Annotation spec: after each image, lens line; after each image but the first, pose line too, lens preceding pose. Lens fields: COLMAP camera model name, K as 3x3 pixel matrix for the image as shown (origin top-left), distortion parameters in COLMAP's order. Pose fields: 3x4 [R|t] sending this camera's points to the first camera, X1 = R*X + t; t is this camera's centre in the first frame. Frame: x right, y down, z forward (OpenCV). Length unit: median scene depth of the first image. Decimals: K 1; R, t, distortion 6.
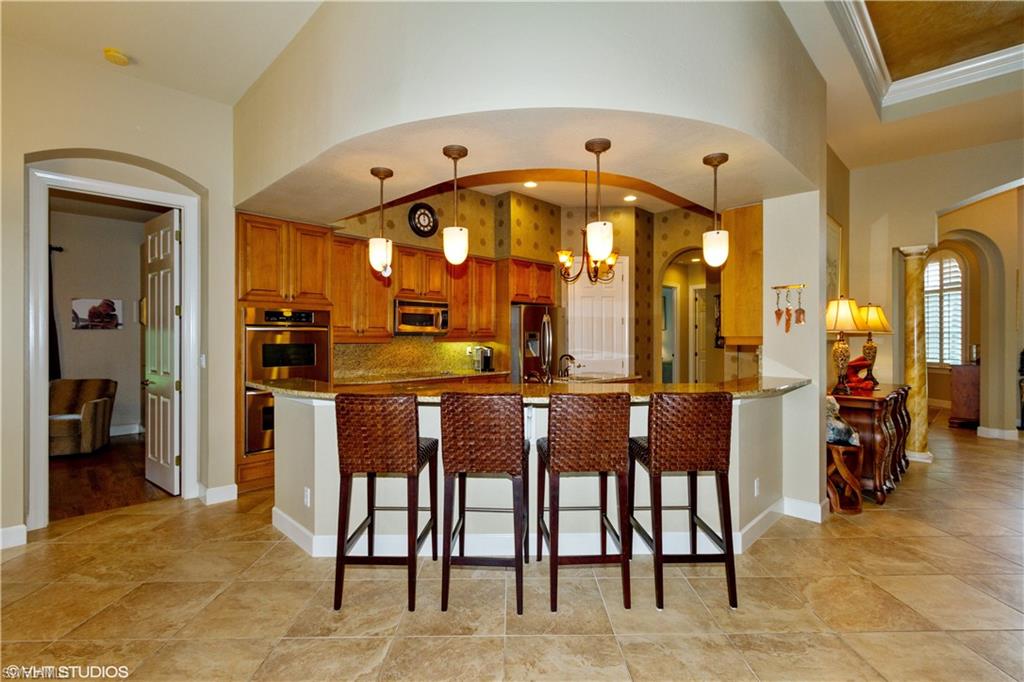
lens RADIAL K [[471.8, 0, 524.0], [0, 471.8, 338.3], [0, 0, 1]] dist [-0.001535, -0.000148]
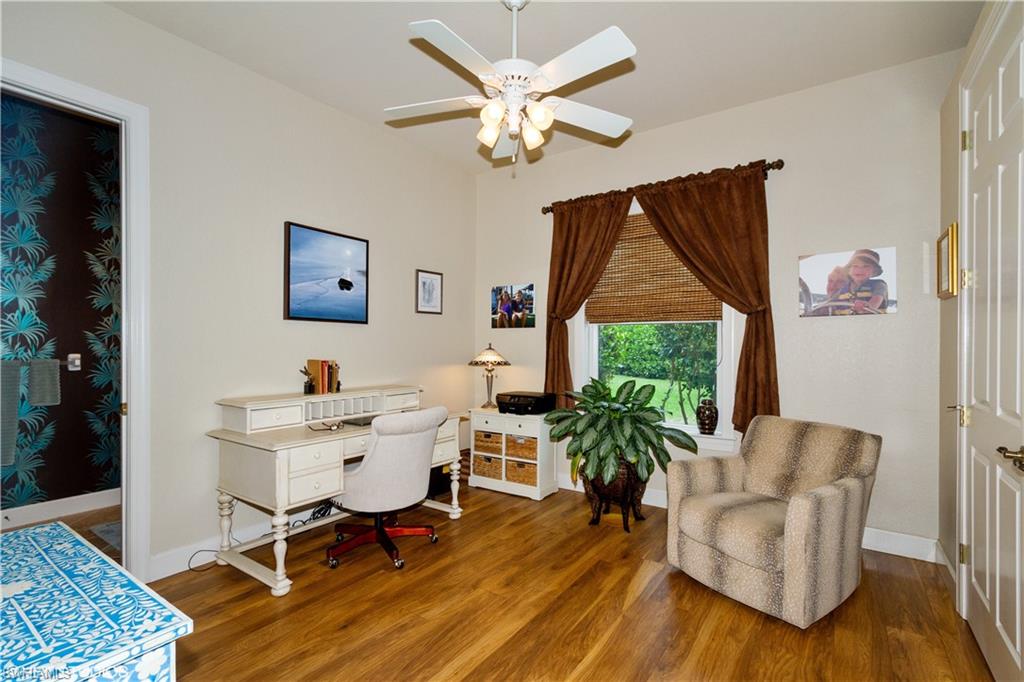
lens RADIAL K [[467.8, 0, 512.0], [0, 467.8, 341.0], [0, 0, 1]] dist [0.002141, -0.000152]
pose [[0.151512, 0.000922, -0.988455, -0.495799], [-0.003103, 0.999995, 0.000457, 0.007419], [0.988450, 0.002998, 0.151515, 0.604173]]
